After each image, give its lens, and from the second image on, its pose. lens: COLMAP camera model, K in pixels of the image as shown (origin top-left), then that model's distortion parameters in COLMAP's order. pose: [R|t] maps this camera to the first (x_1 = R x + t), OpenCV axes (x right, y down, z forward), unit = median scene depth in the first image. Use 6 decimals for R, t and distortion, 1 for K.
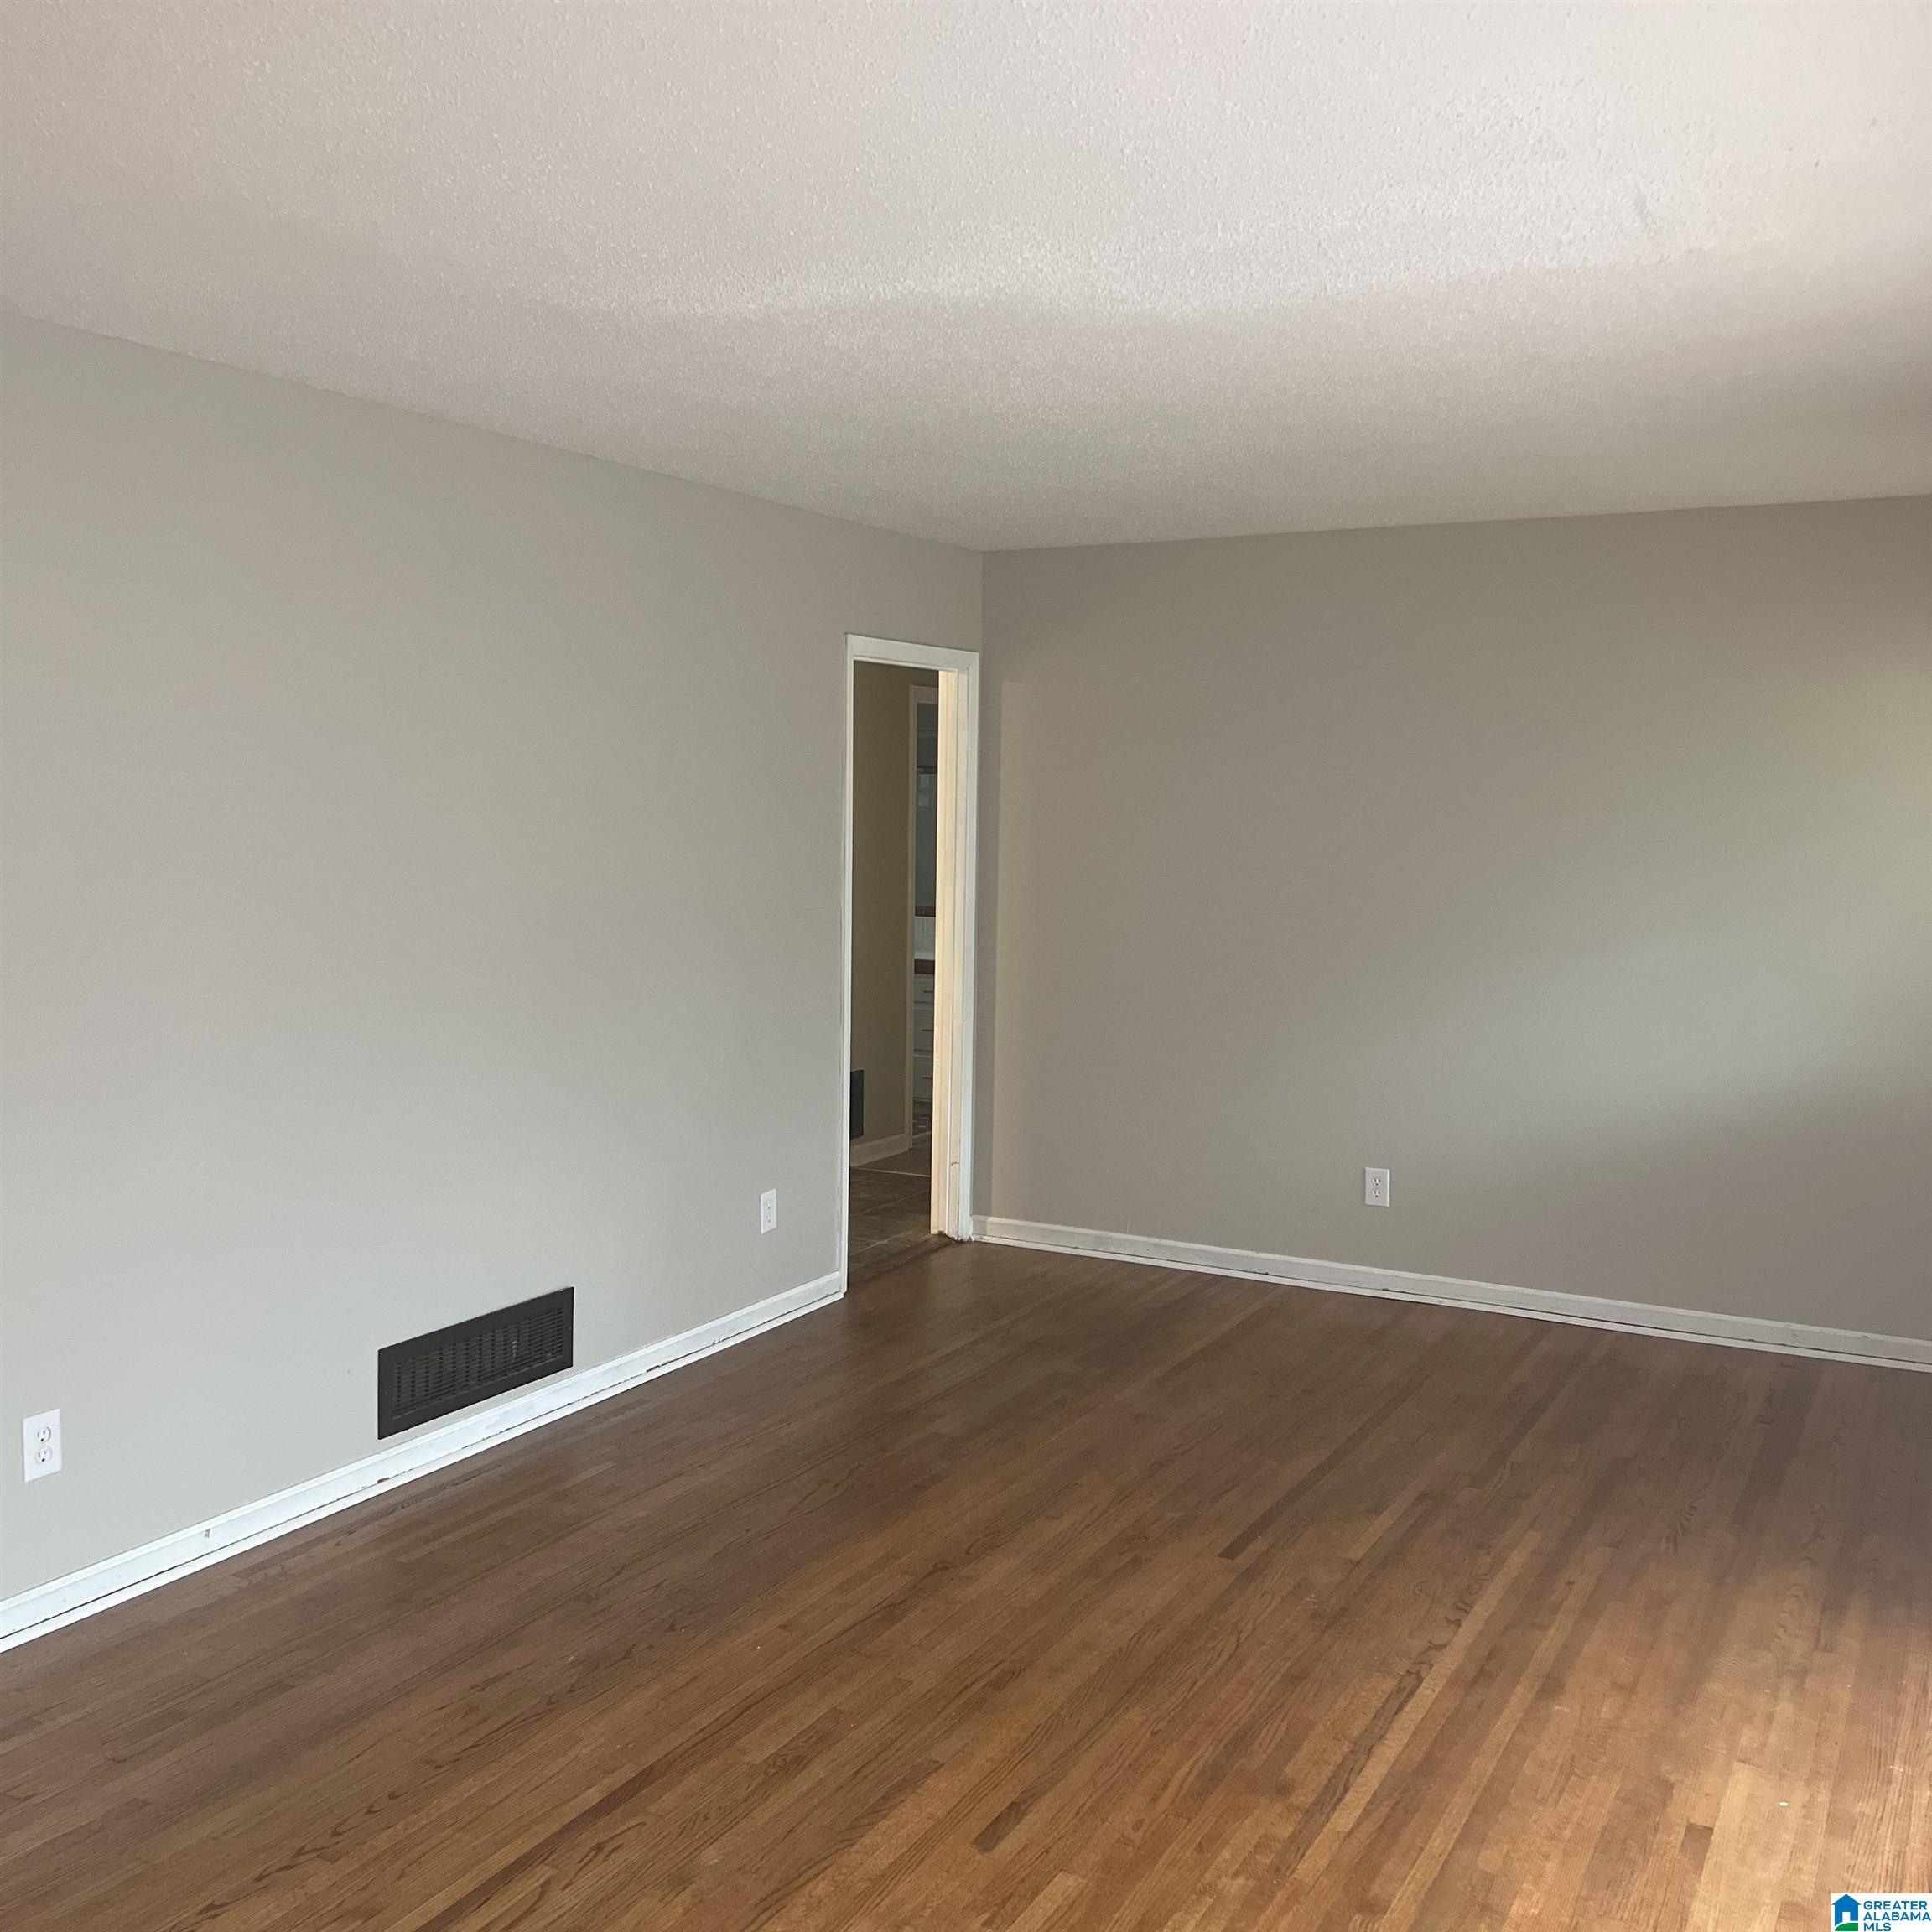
lens RADIAL K [[1959.3, 0, 968.6], [0, 1959.3, 989.4], [0, 0, 1]] dist [0.093361, -0.211991]
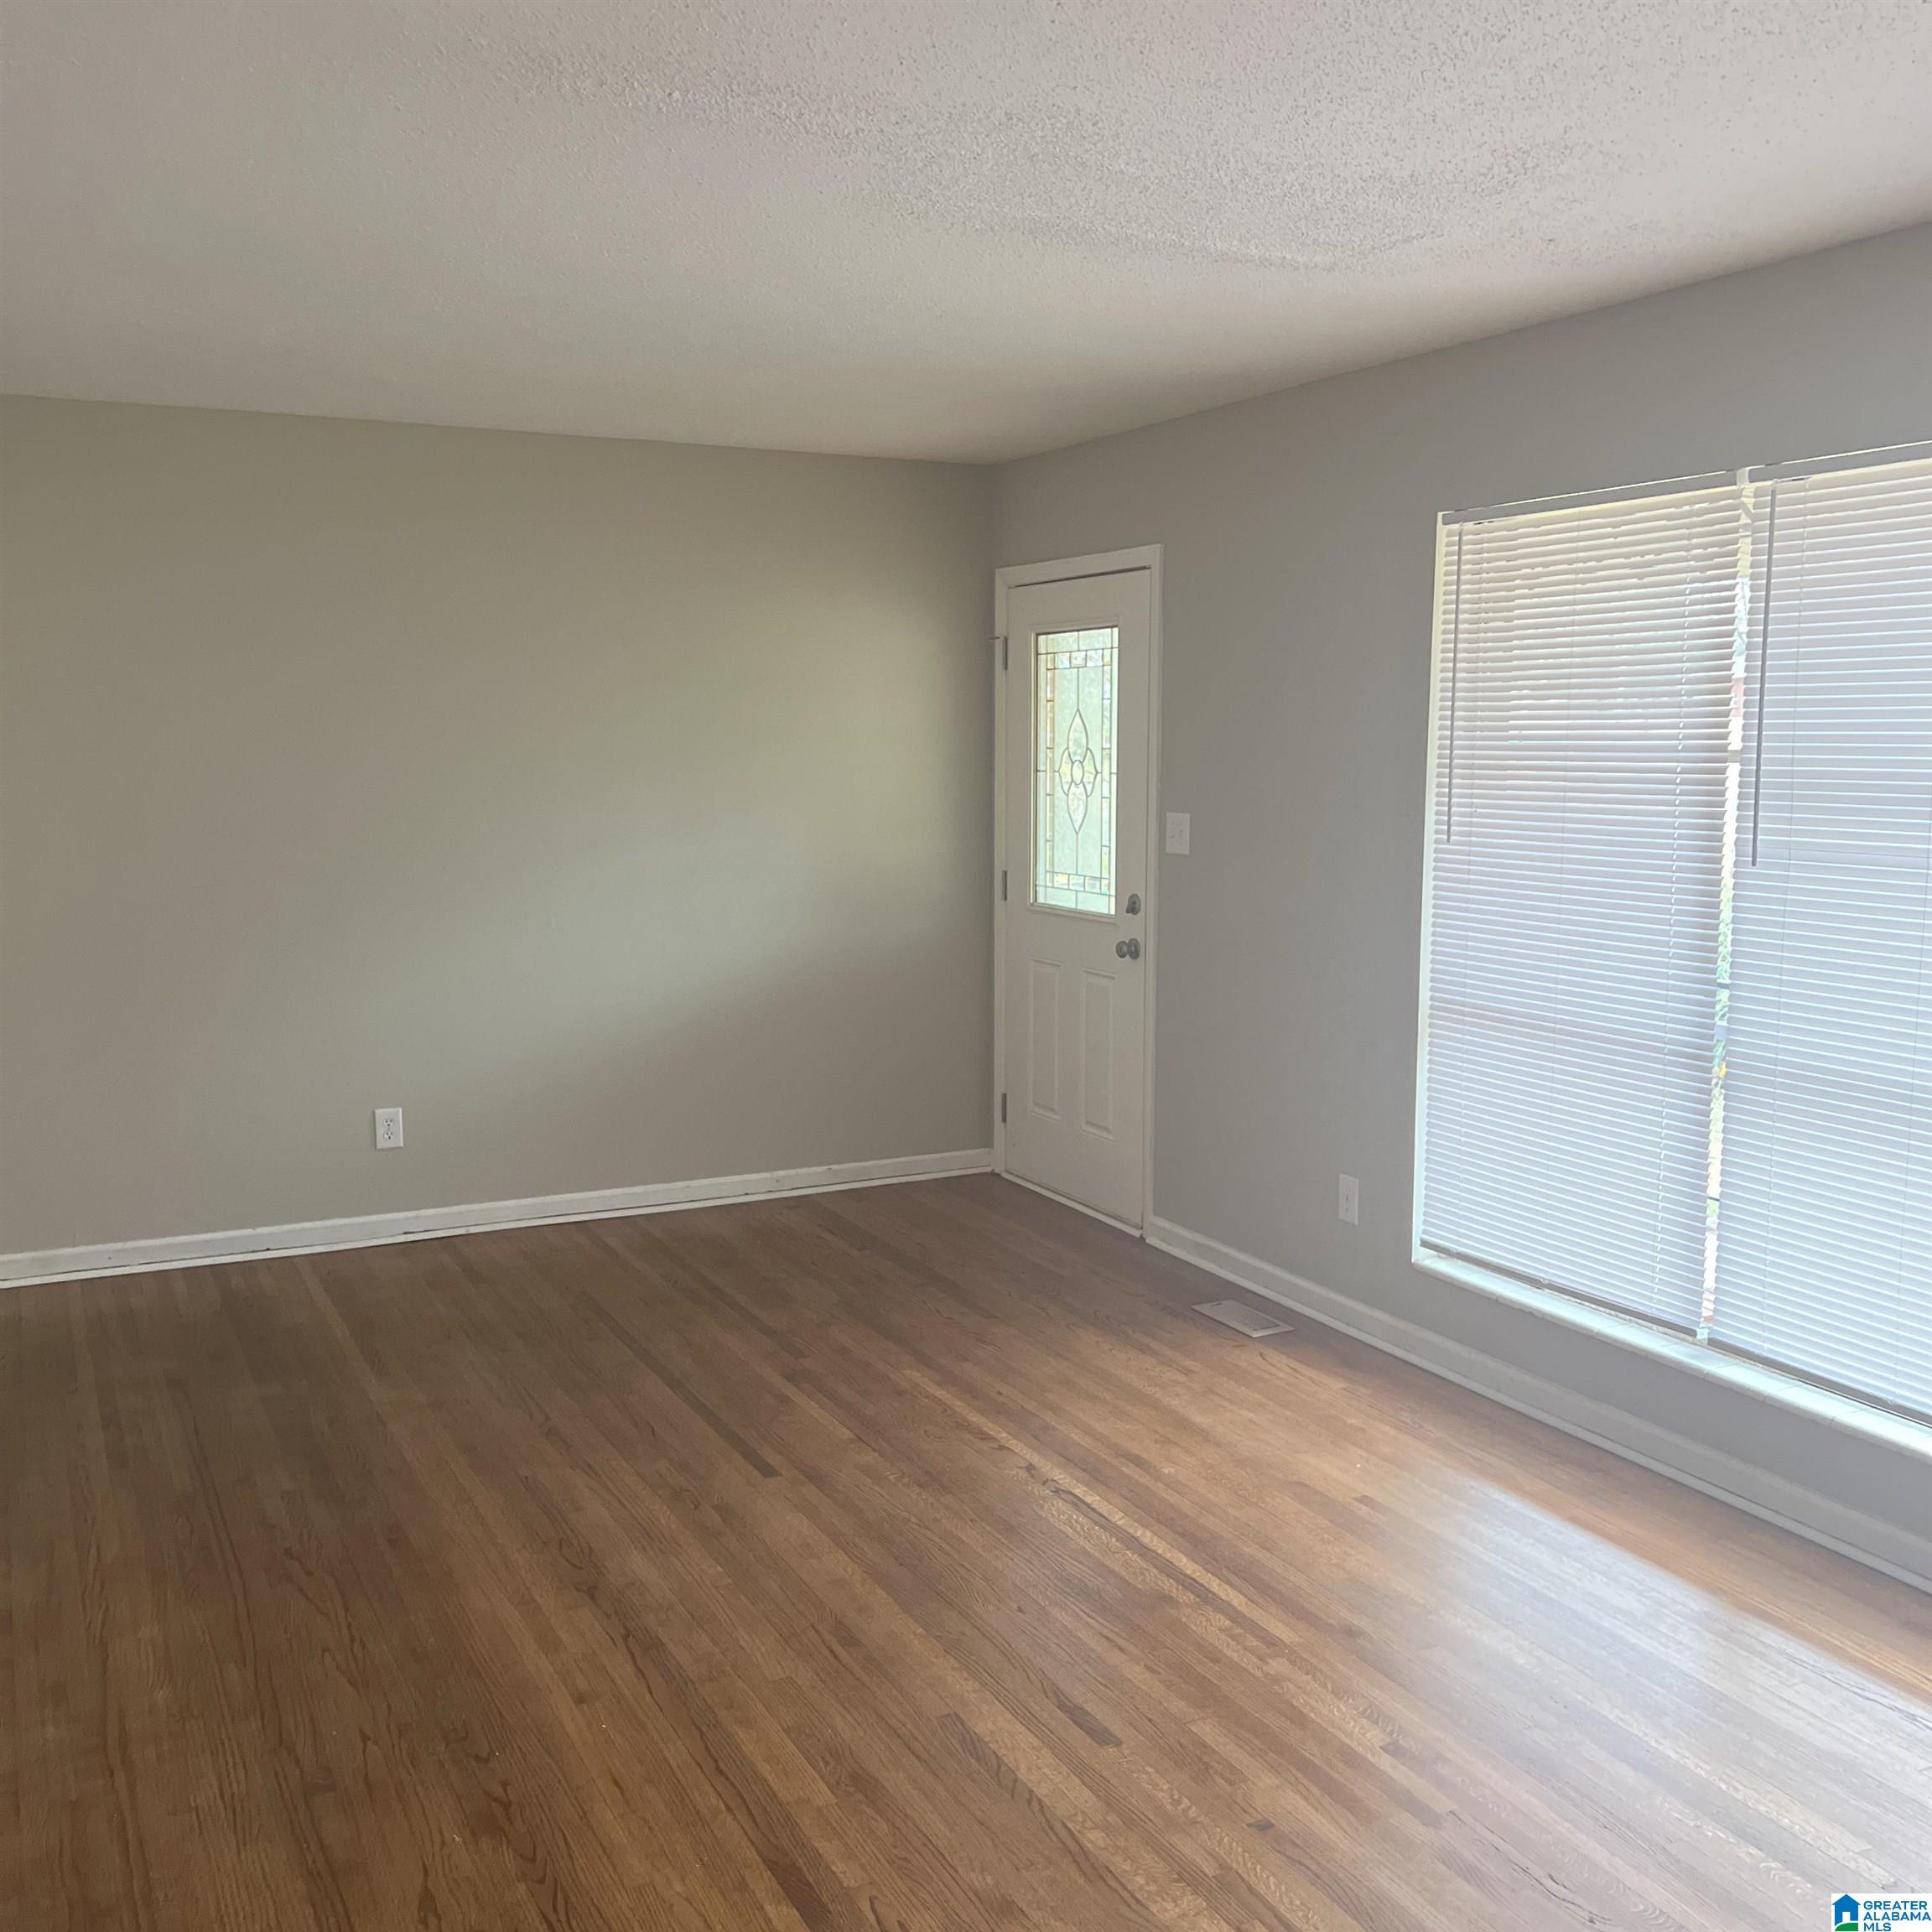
lens RADIAL K [[1959.3, 0, 968.6], [0, 1959.3, 989.4], [0, 0, 1]] dist [0.093361, -0.211991]
pose [[0.570751, -0.123505, 0.811782, -0.602484], [0.091295, 0.992039, 0.086741, -0.034363], [-0.816032, 0.024604, 0.577483, 0.344063]]
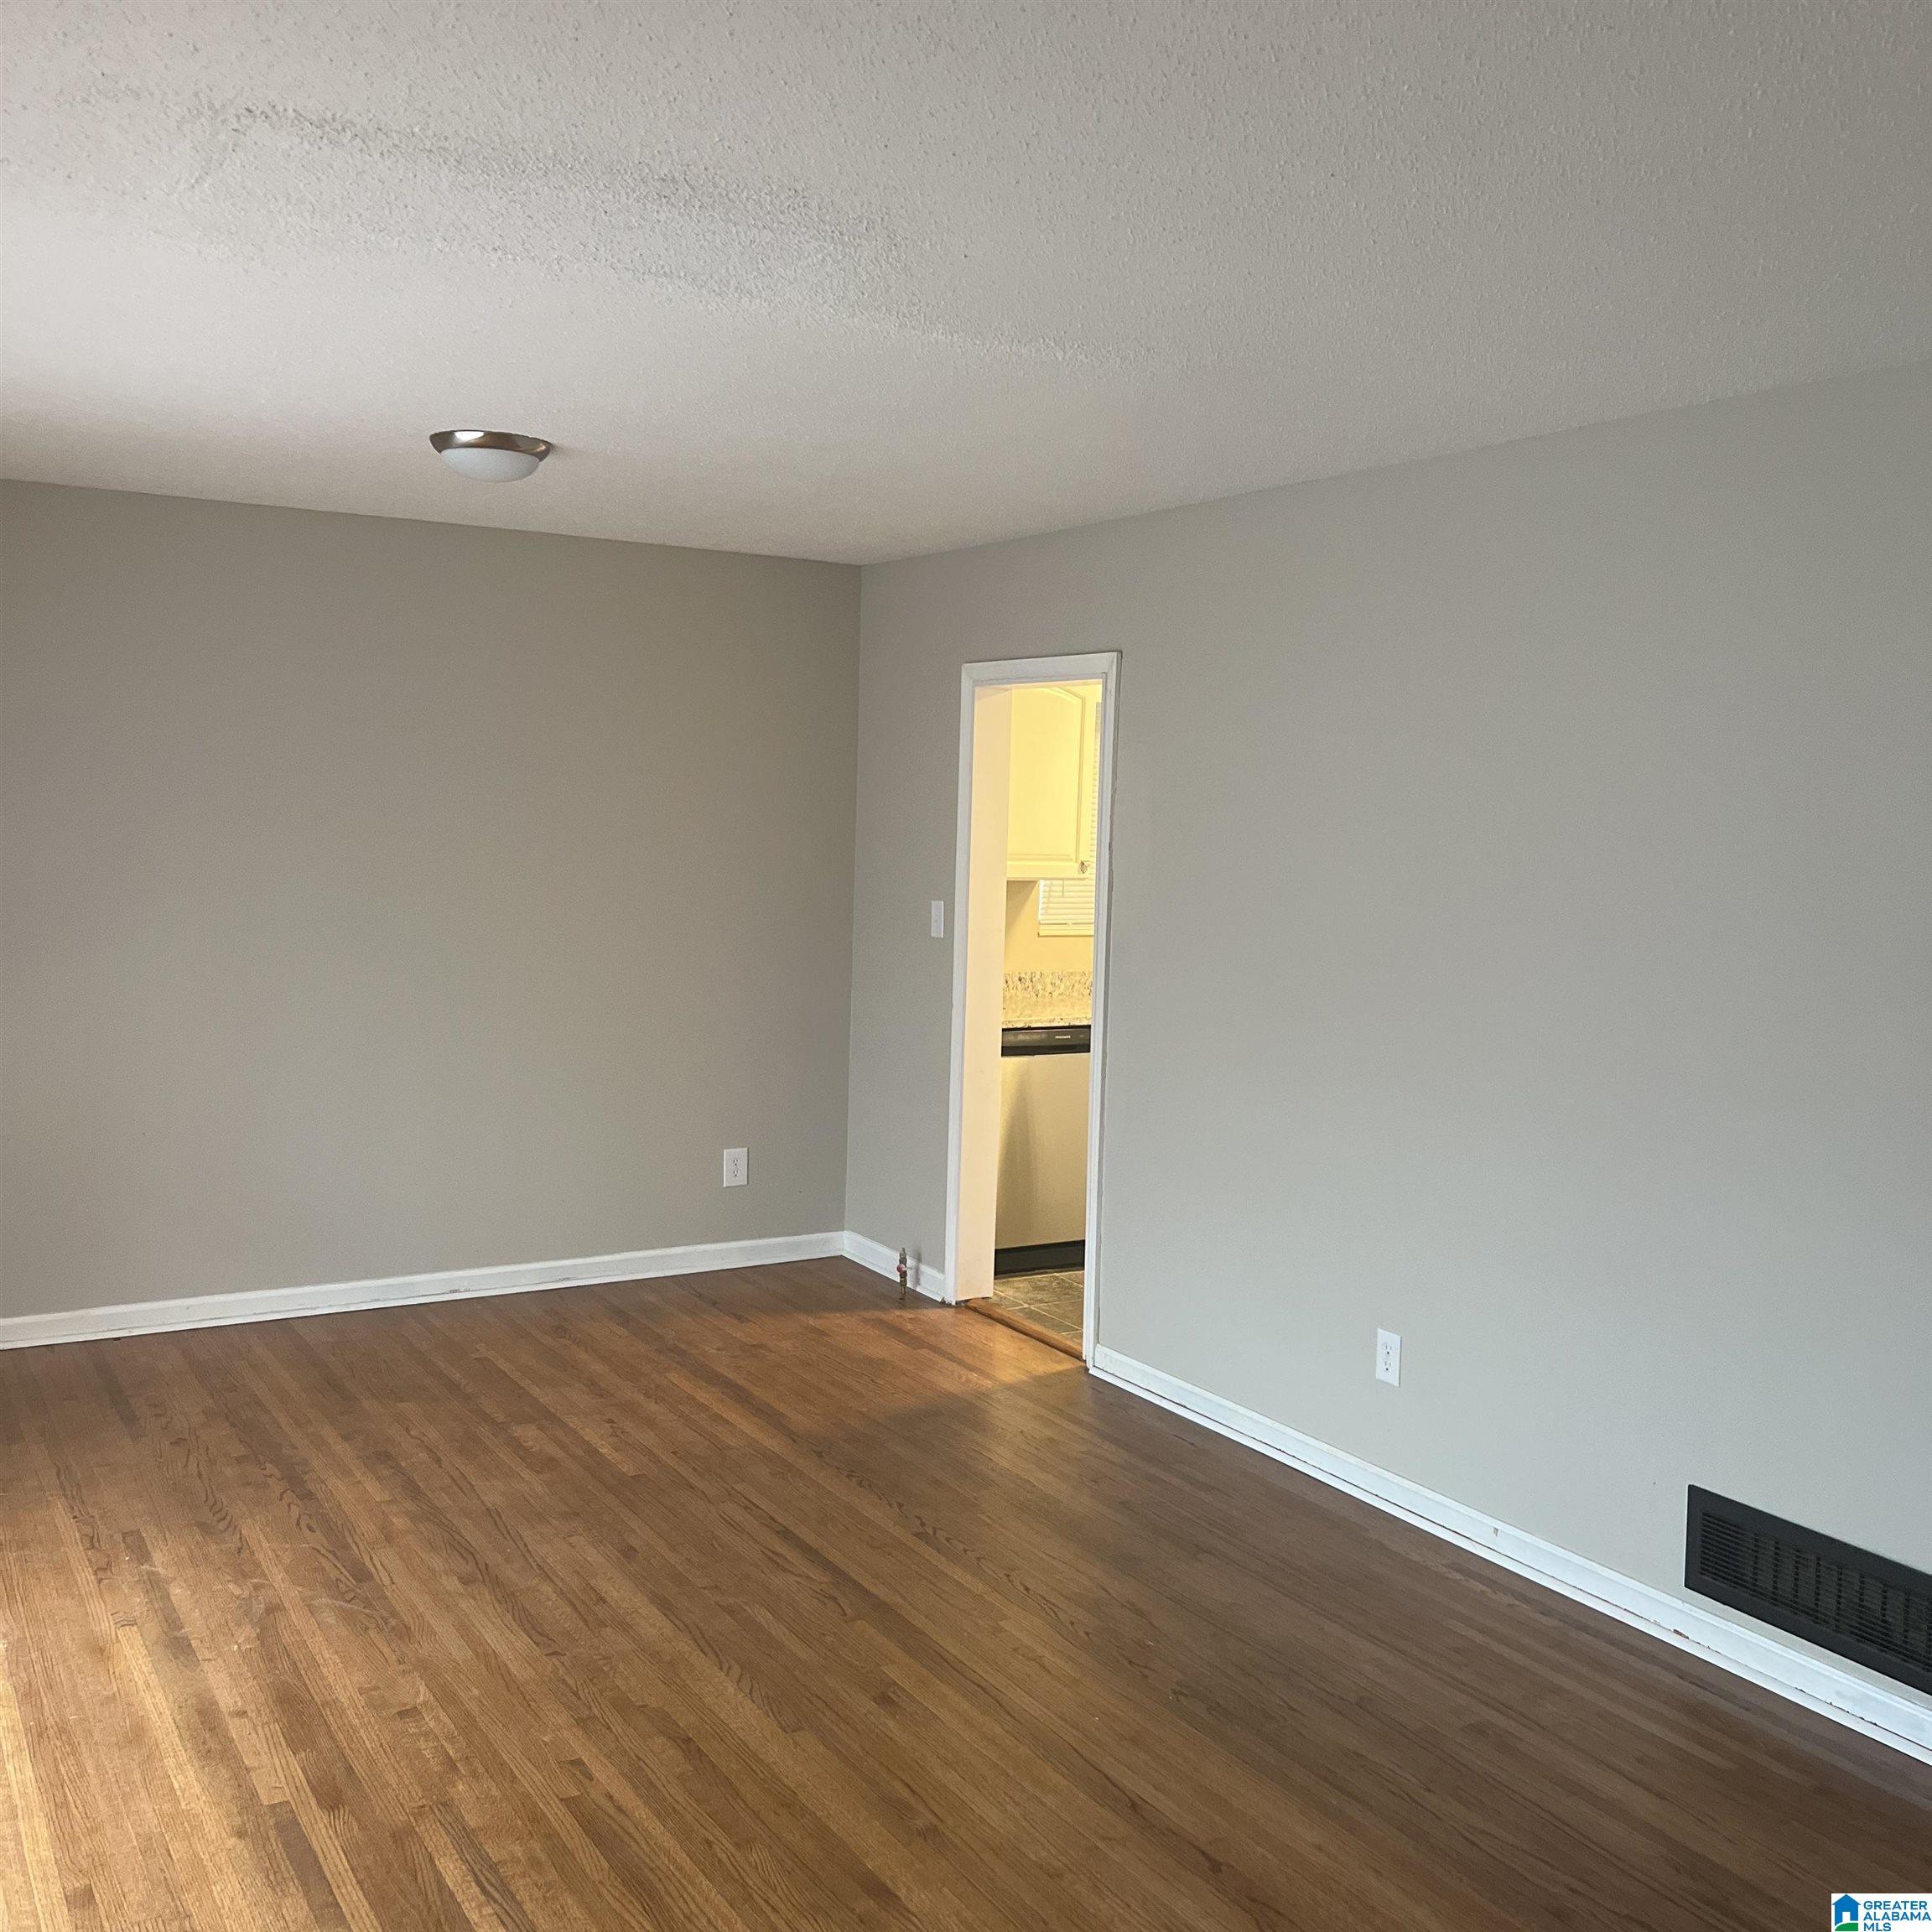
lens RADIAL K [[1959.3, 0, 968.6], [0, 1959.3, 989.4], [0, 0, 1]] dist [0.093361, -0.211991]
pose [[-0.507995, 0.059134, -0.859328, 0.659066], [-0.120783, 0.982894, 0.139038, -0.126485], [0.852850, 0.174423, -0.492162, 1.231381]]
